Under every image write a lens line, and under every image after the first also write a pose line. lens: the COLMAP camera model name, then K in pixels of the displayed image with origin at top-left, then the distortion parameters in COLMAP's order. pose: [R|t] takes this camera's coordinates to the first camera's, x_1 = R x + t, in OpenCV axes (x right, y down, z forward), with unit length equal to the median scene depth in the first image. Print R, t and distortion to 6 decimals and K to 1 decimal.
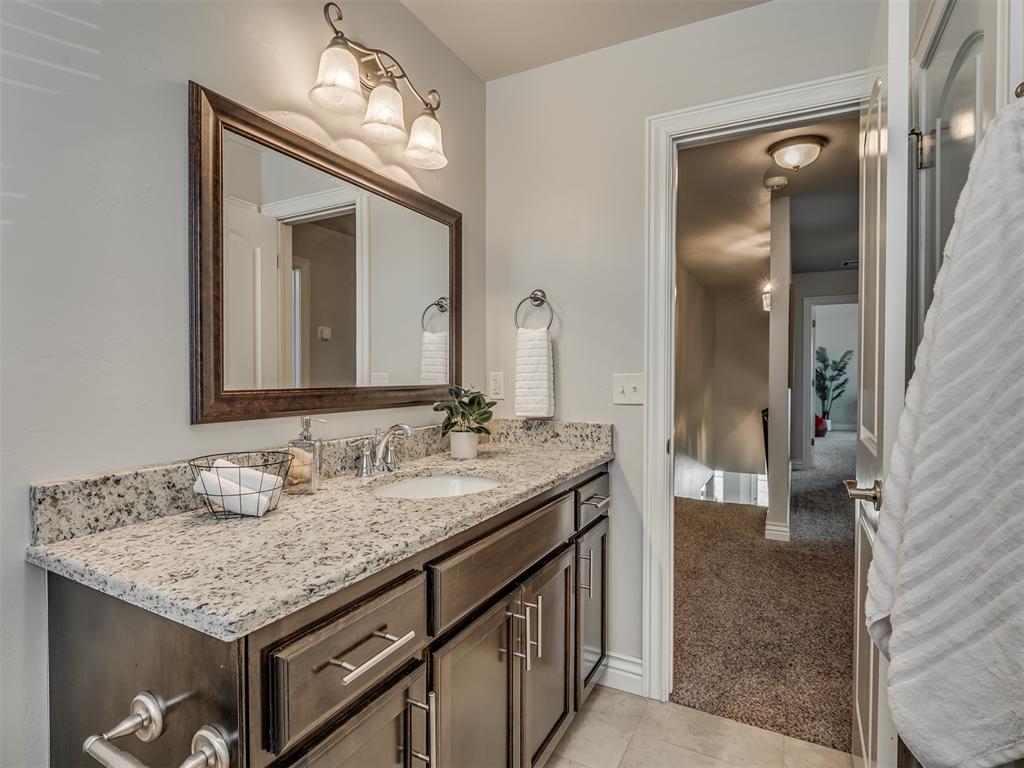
lens RADIAL K [[524.3, 0, 507.9], [0, 524.3, 384.3], [0, 0, 1]] dist [-0.006097, -0.001391]
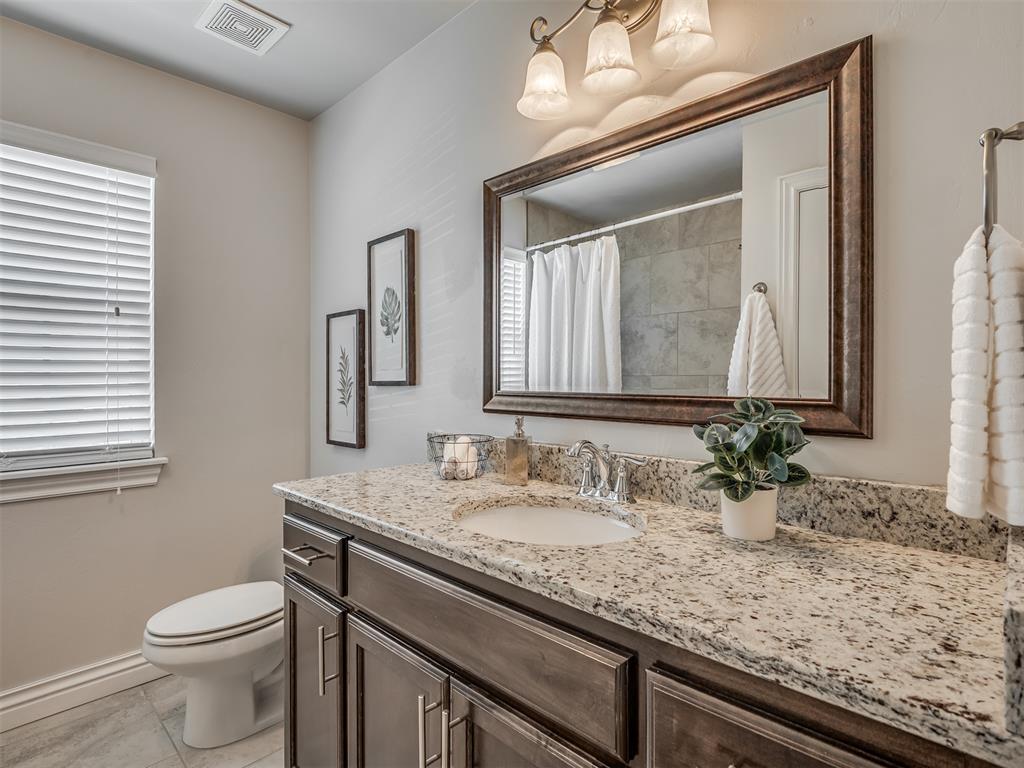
lens RADIAL K [[524.3, 0, 512.5], [0, 524.3, 378.1], [0, 0, 1]] dist [-0.006097, -0.001391]
pose [[-0.257510, 0.006978, -0.966250, 0.635705], [-0.018586, 0.999753, 0.012173, -0.030788], [0.966097, 0.021093, -0.257317, 1.154165]]
